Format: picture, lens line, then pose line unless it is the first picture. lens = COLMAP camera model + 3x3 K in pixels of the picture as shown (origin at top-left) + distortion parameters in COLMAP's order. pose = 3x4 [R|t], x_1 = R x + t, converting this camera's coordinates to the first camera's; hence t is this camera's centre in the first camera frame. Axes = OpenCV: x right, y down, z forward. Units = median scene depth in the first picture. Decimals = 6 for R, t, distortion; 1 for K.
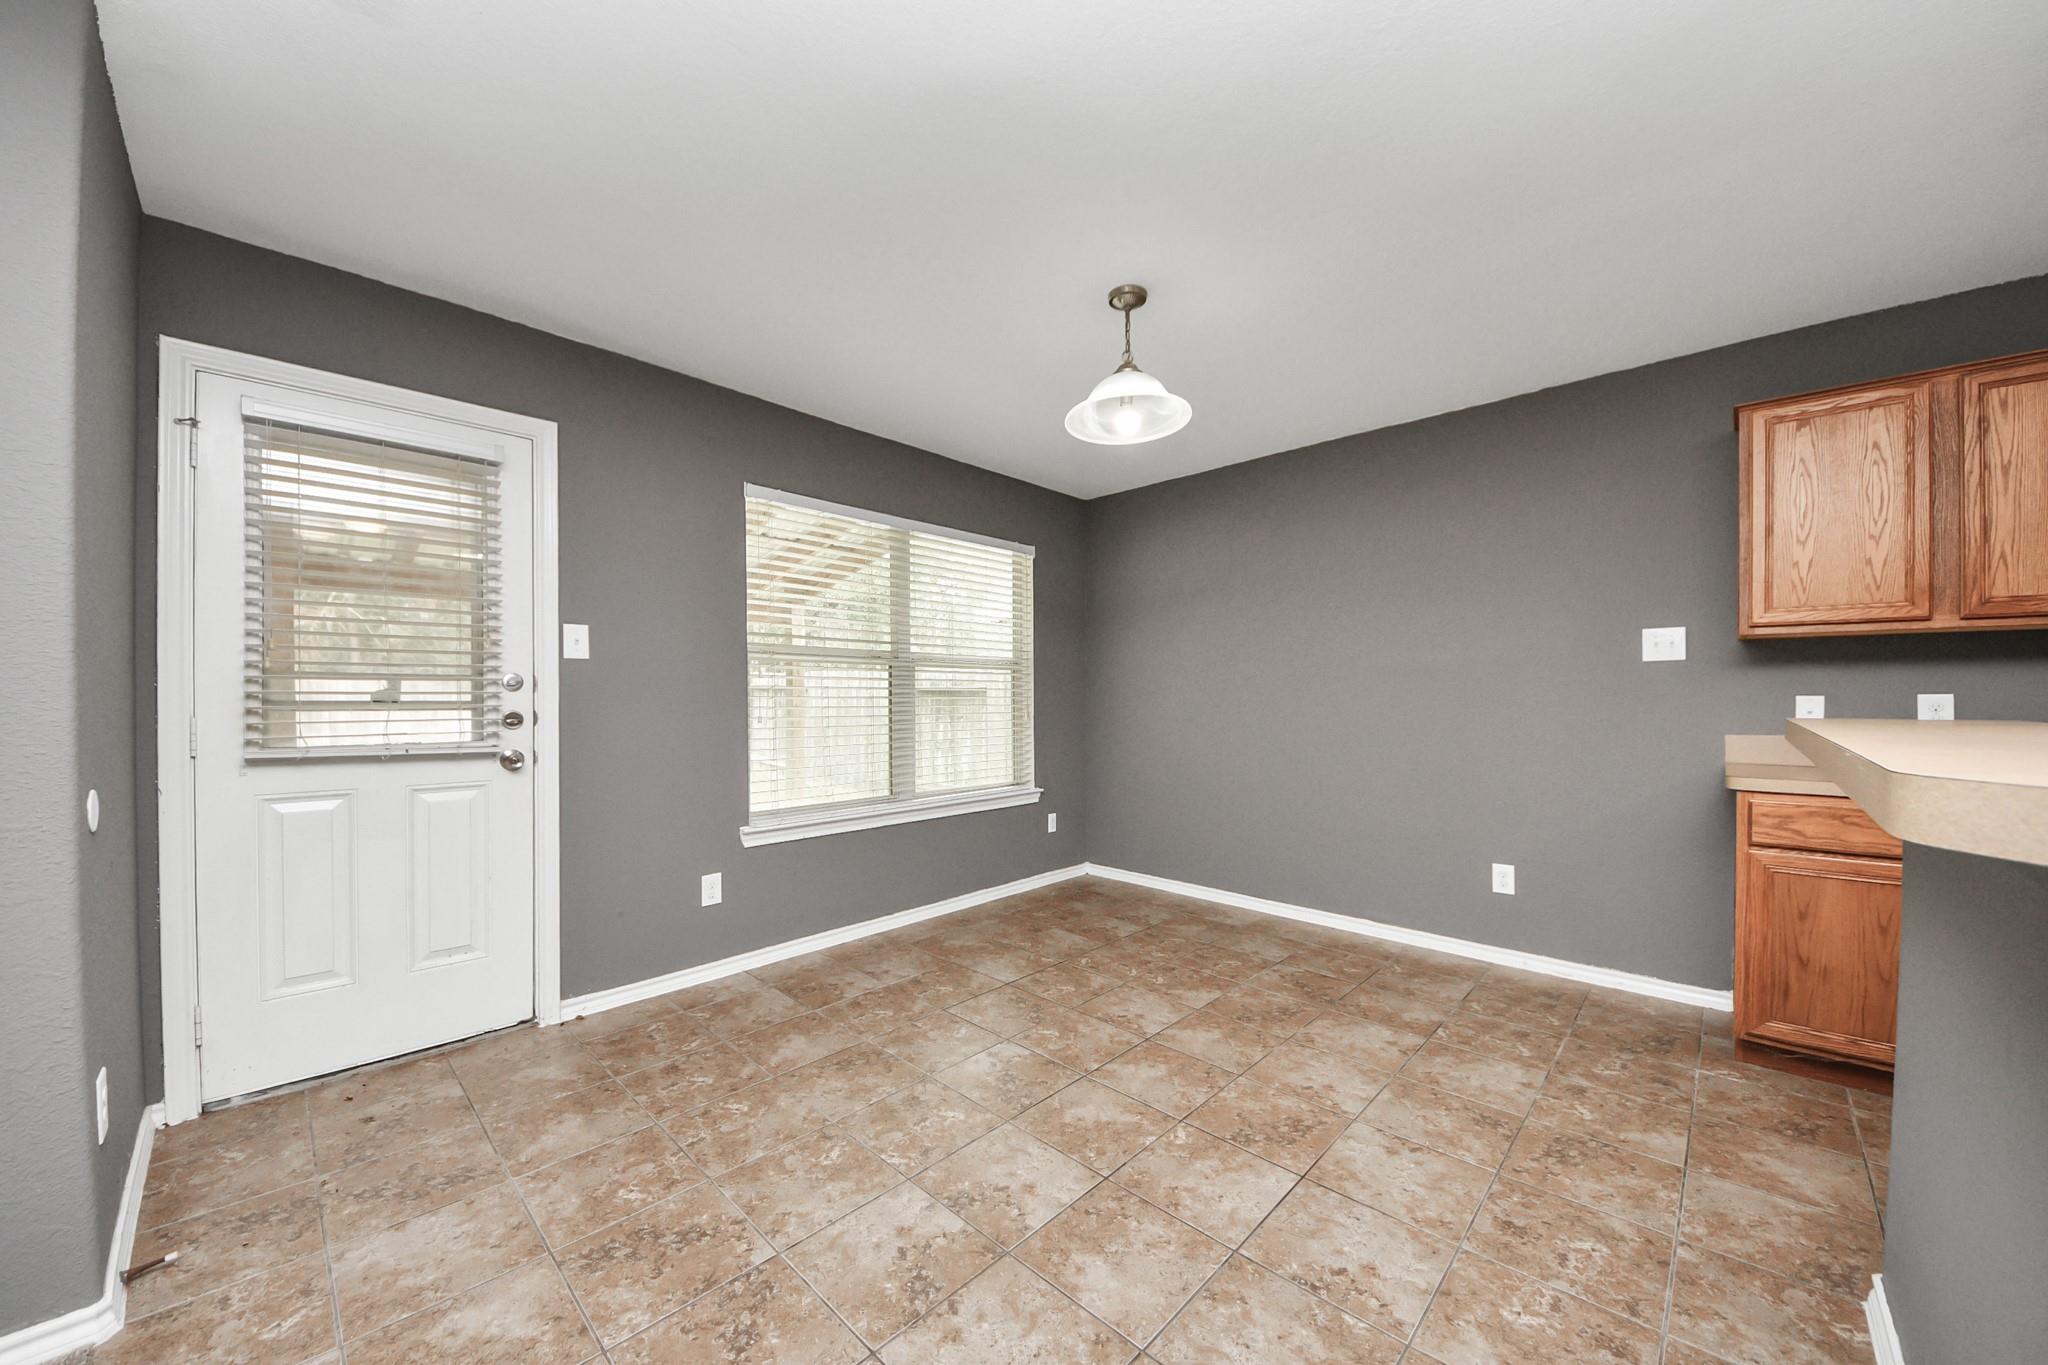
lens RADIAL K [[738.7, 0, 1024.0], [0, 738.7, 682.5], [0, 0, 1]] dist [0.043399, -0.020224]
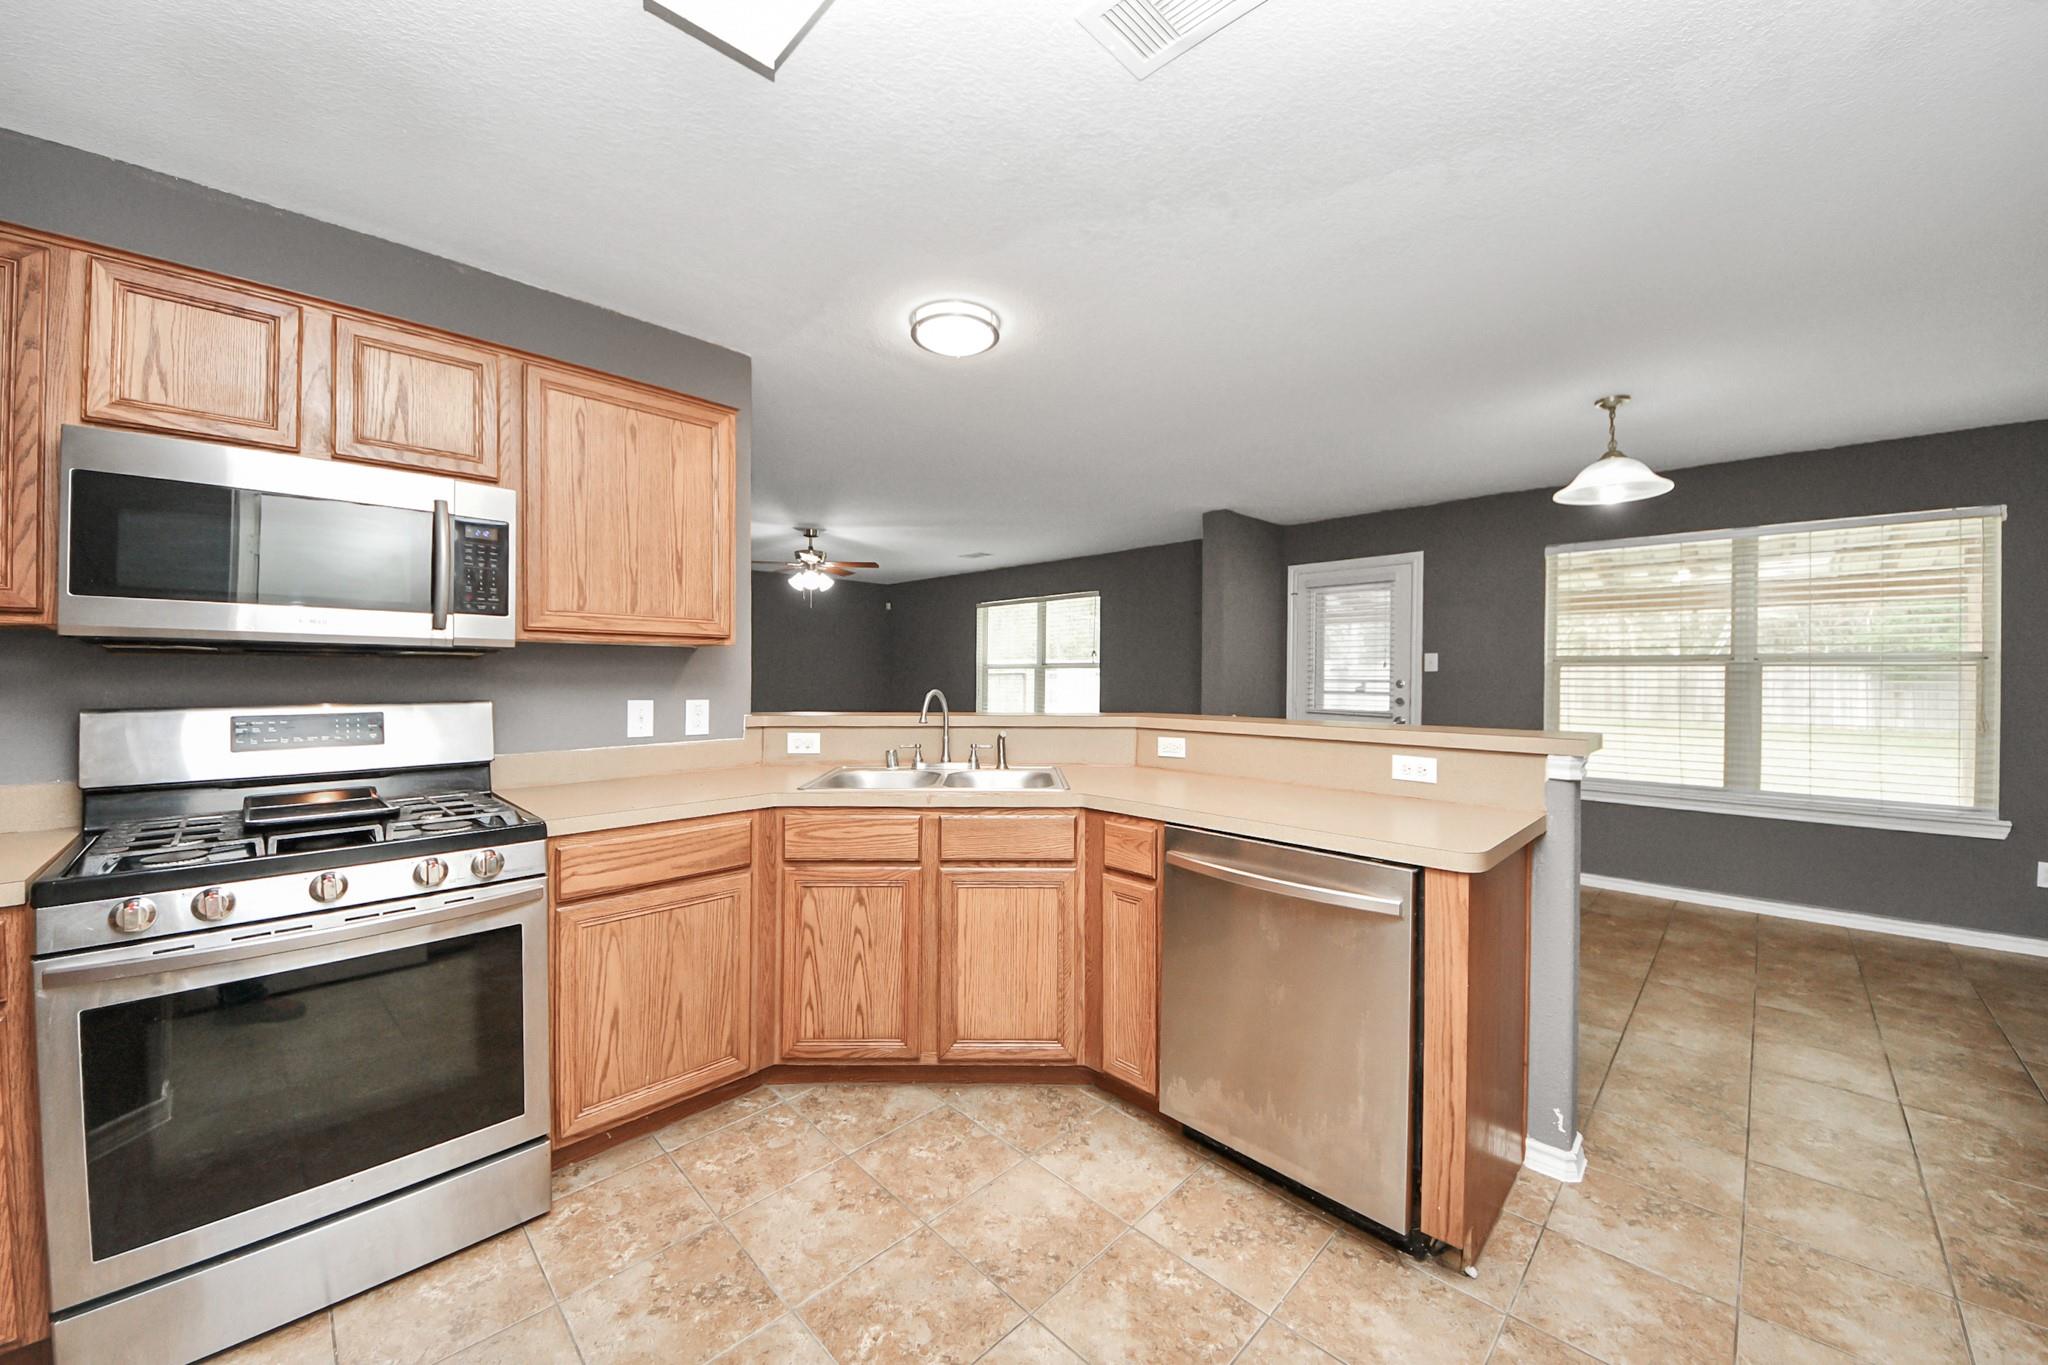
lens RADIAL K [[733.6, 0, 1024.0], [0, 733.6, 682.5], [0, 0, 1]] dist [-0.001278, -0.006529]
pose [[-0.022171, 0.011246, -0.999691, 1.151383], [0.013338, 0.999851, 0.010952, -0.033553], [0.999665, -0.013091, -0.022318, 0.005602]]
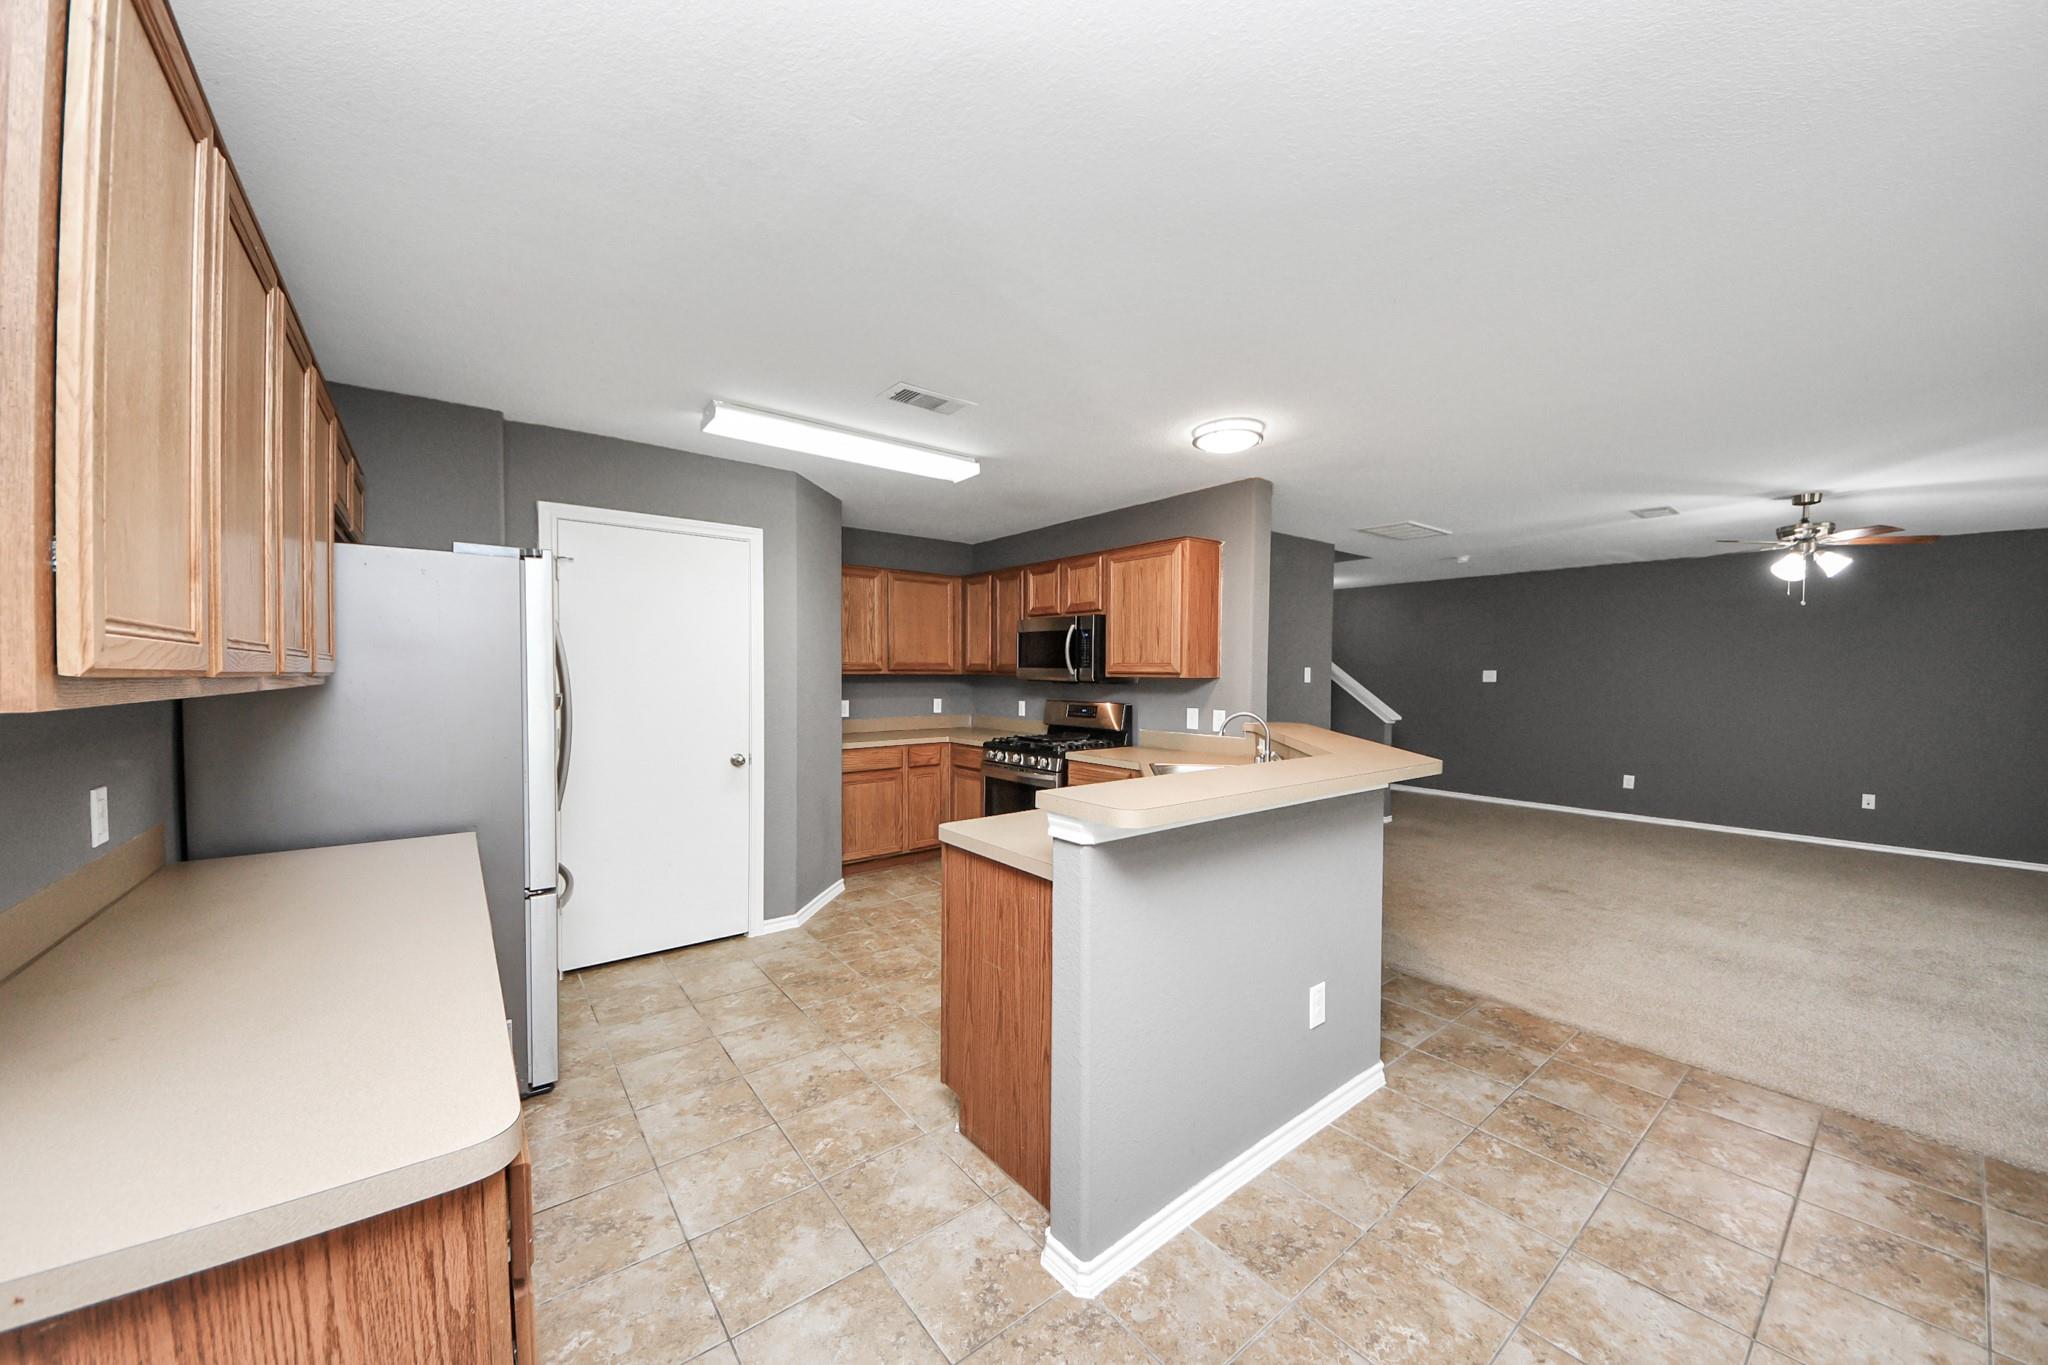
lens RADIAL K [[738.7, 0, 1024.0], [0, 738.7, 682.5], [0, 0, 1]] dist [0.043399, -0.020224]
pose [[-0.991618, -0.008145, 0.128945, 0.502689], [-0.007695, 0.999962, 0.003990, -0.063090], [-0.128973, 0.002965, -0.991644, 1.001413]]
